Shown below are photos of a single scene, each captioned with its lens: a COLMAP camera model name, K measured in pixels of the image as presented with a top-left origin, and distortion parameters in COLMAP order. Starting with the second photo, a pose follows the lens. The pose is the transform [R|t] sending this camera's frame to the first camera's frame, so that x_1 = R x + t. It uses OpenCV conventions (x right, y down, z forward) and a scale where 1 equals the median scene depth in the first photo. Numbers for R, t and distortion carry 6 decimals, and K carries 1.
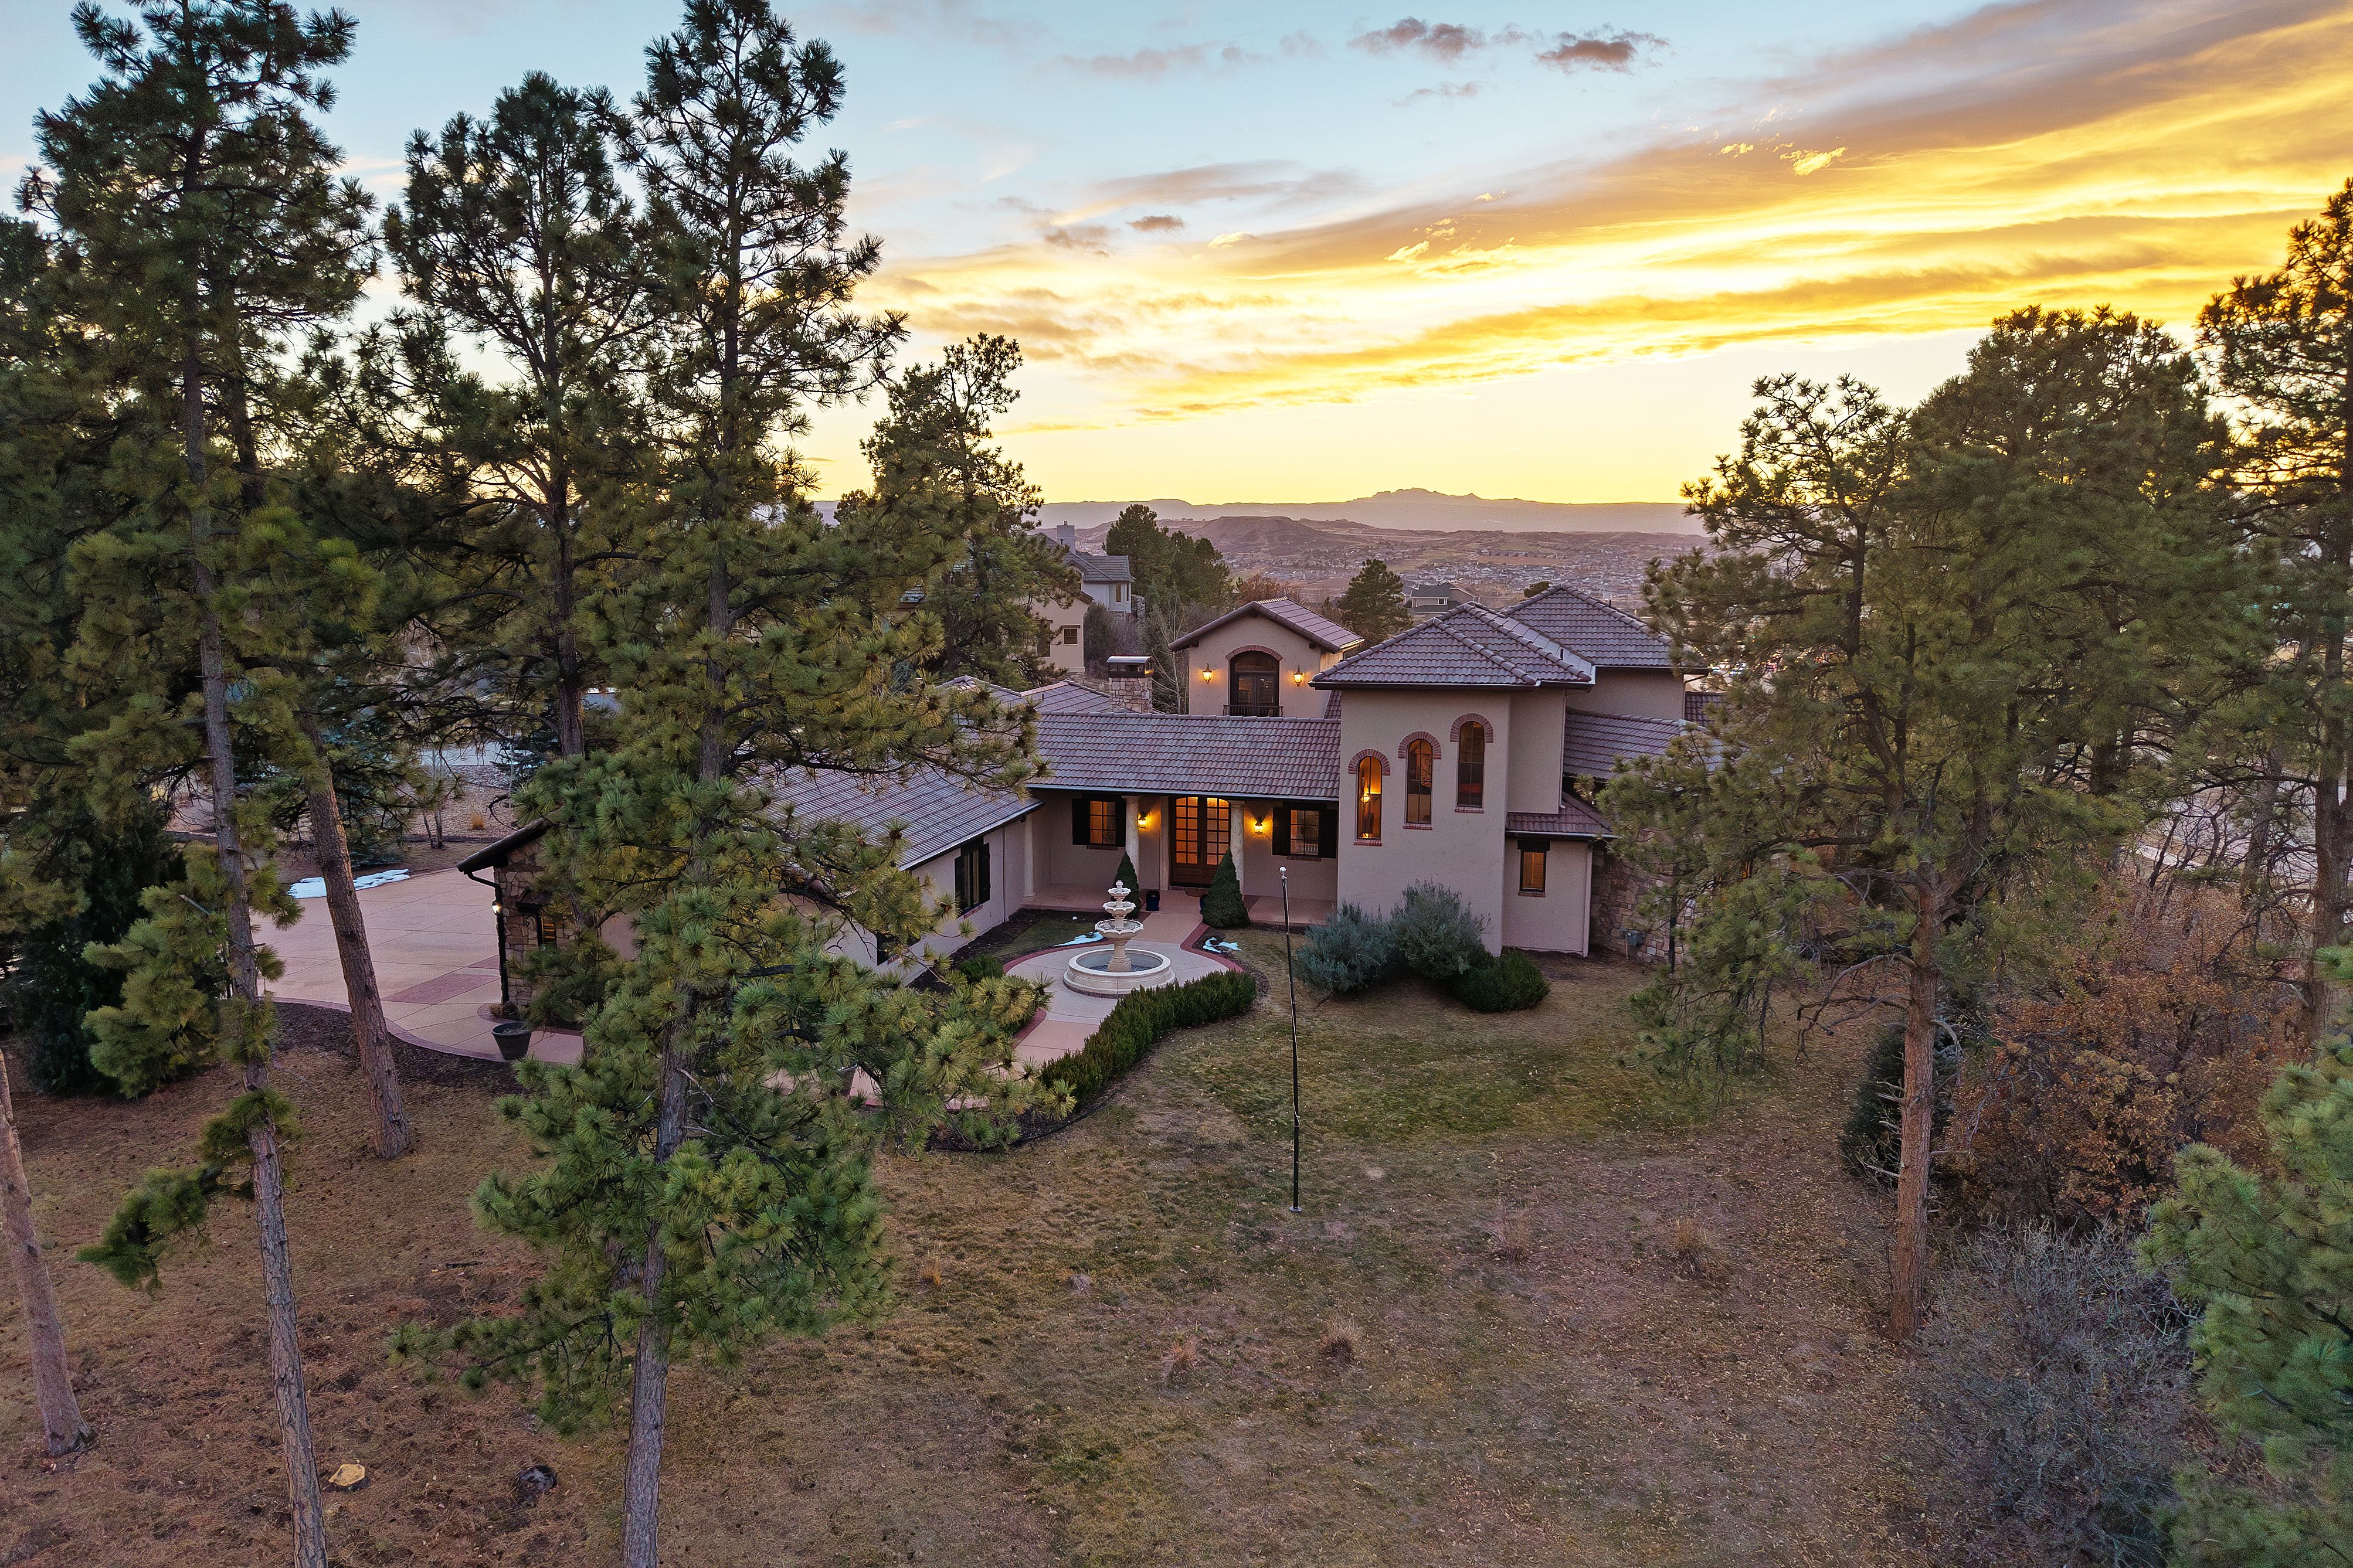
lens RADIAL K [[1589.3, 0, 1176.5], [0, 1589.3, 784.0], [0, 0, 1]] dist [0.005479, -0.004494]
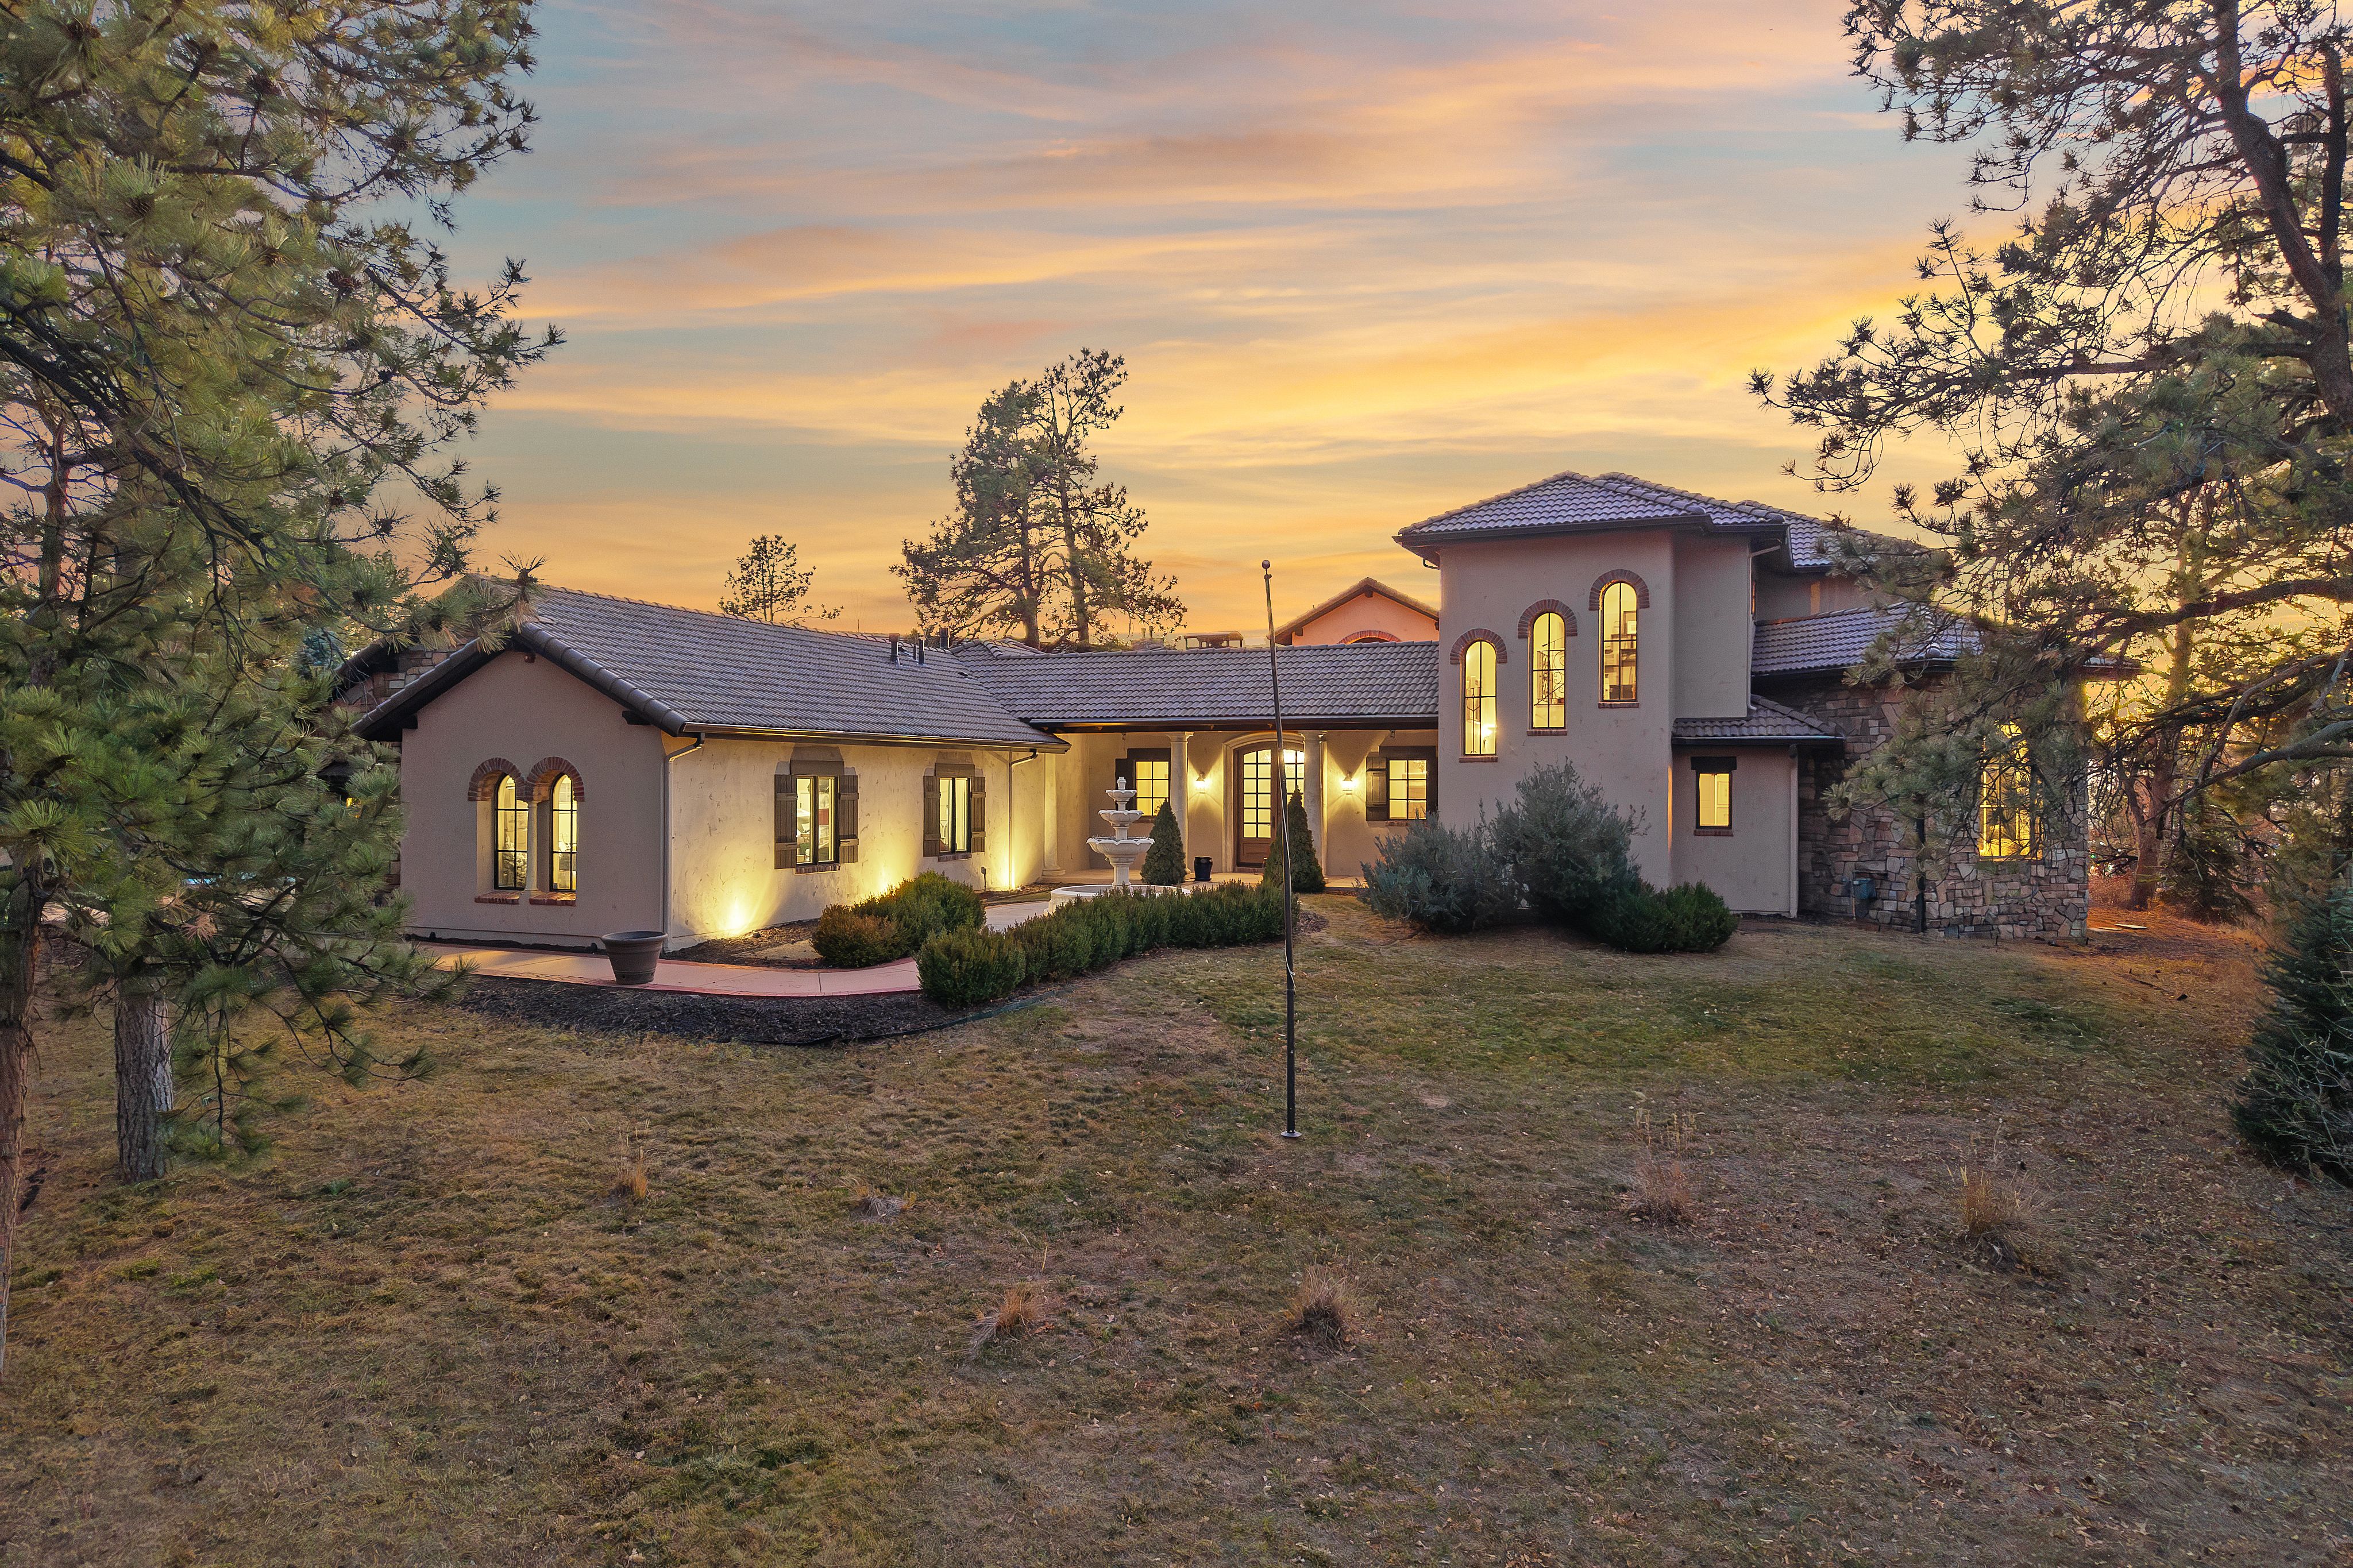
lens RADIAL K [[1589.4, 0, 1176.5], [0, 1589.4, 784.0], [0, 0, 1]] dist [0.005479, -0.004494]
pose [[0.992571, -0.001971, -0.121650, 0.106703], [-0.014086, 0.991284, -0.130991, 0.218383], [0.120848, 0.131731, 0.983892, 0.393581]]
